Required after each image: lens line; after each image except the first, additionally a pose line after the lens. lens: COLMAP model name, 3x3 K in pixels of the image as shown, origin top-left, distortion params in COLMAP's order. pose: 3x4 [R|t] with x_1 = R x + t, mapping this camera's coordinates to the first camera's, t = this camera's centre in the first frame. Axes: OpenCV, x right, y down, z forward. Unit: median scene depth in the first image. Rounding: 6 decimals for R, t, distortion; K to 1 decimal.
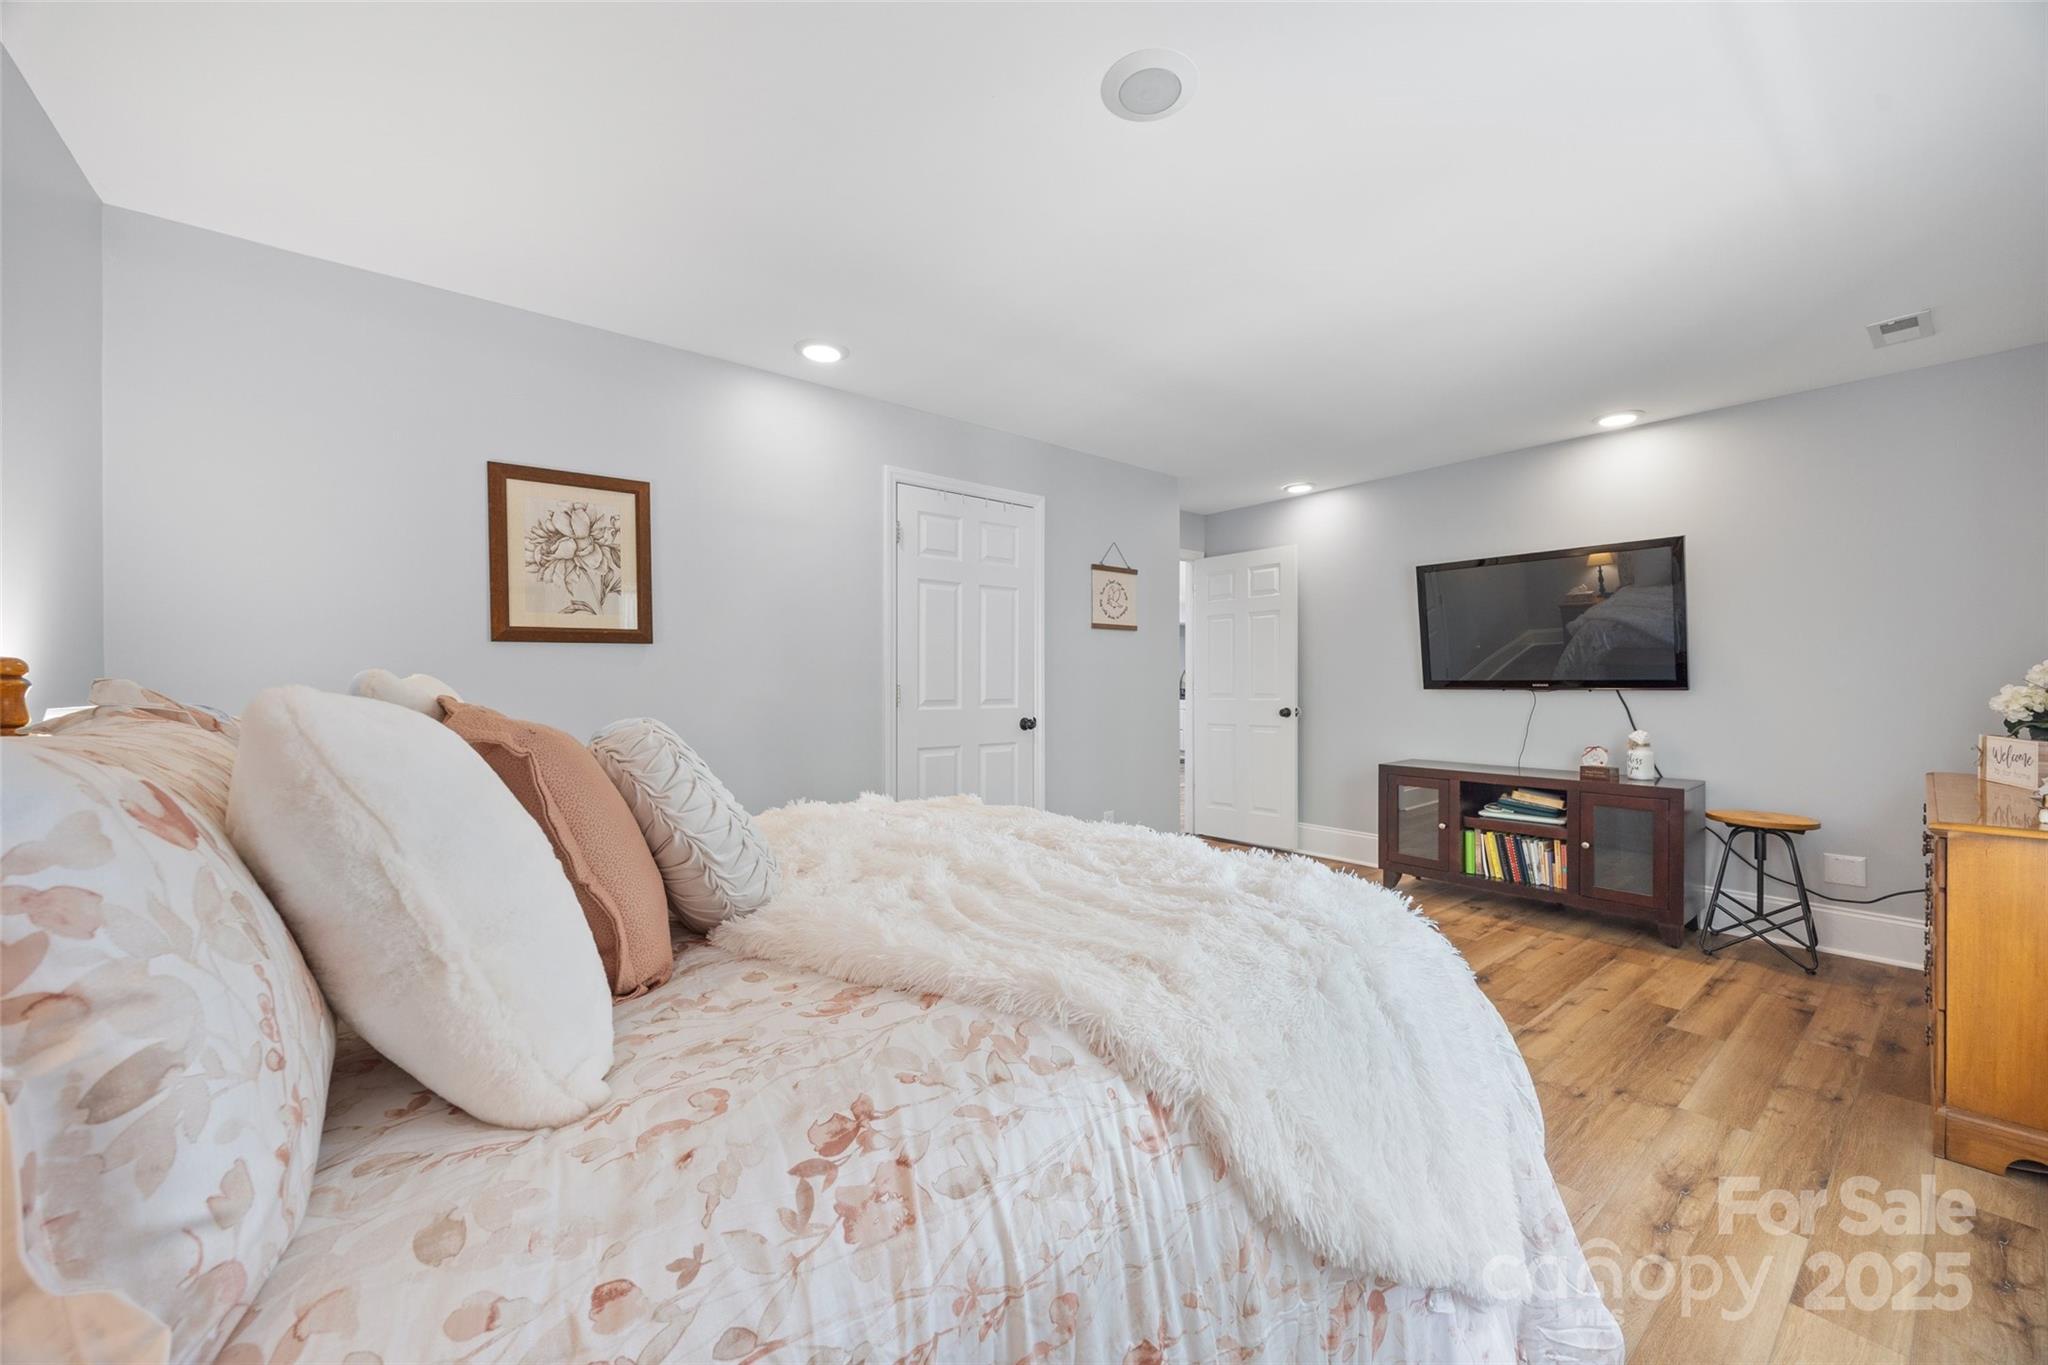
lens RADIAL K [[779.6, 0, 1024.6], [0, 779.6, 685.3], [0, 0, 1]] dist [-0.002300, 0.000777]
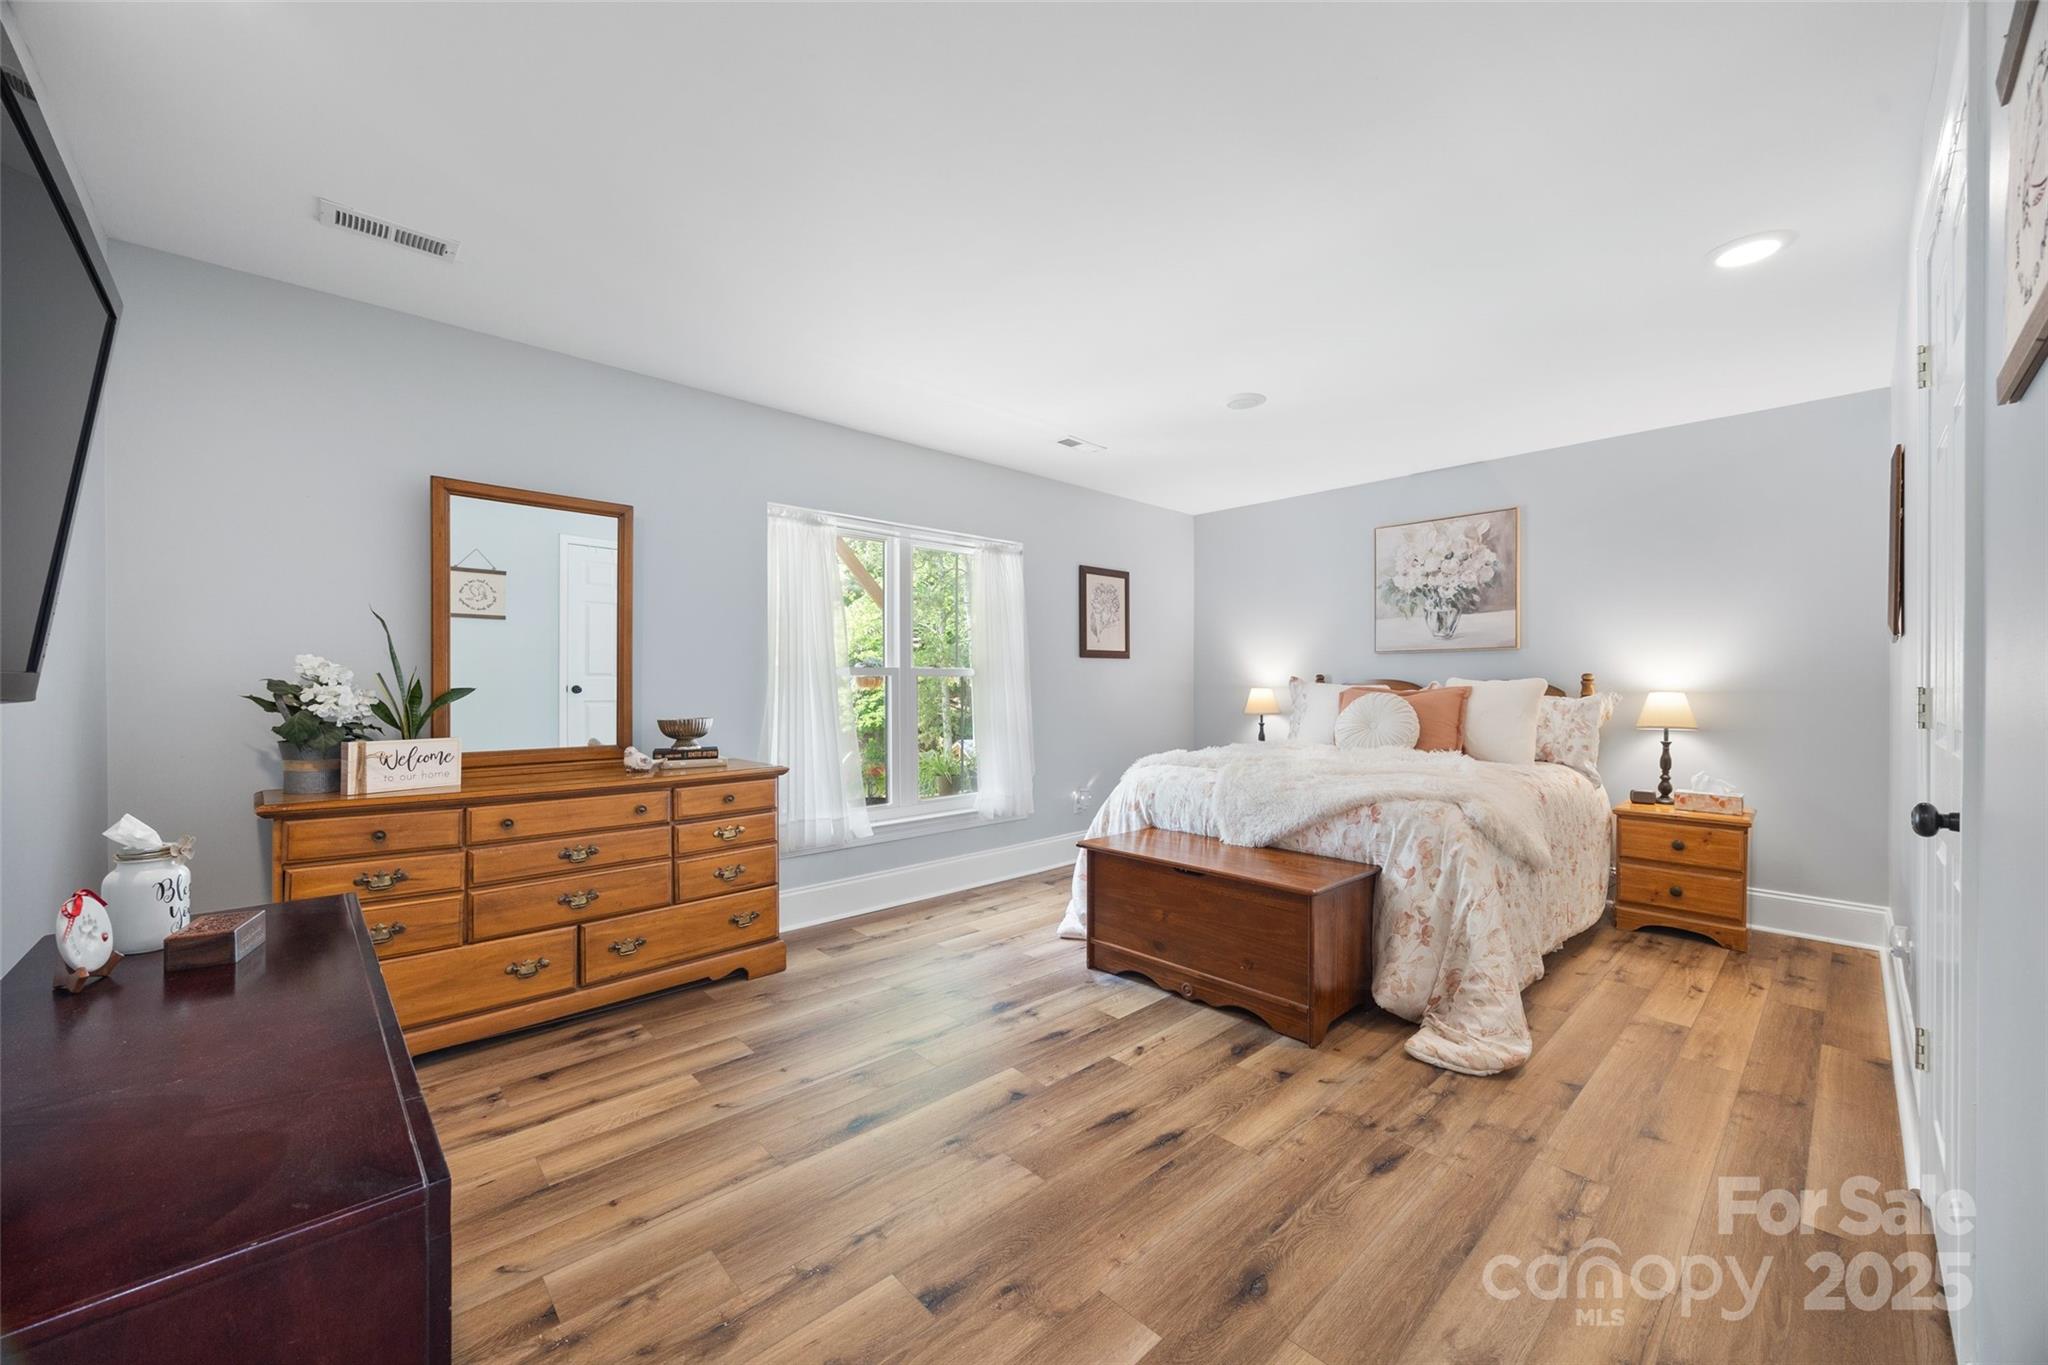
lens RADIAL K [[779.6, 0, 1024.6], [0, 779.6, 685.3], [0, 0, 1]] dist [-0.002300, 0.000777]
pose [[-0.997057, 0.000004, -0.076663, 0.555994], [-0.000583, 0.999971, 0.007644, -0.005730], [0.076661, 0.007666, -0.997028, 1.873637]]
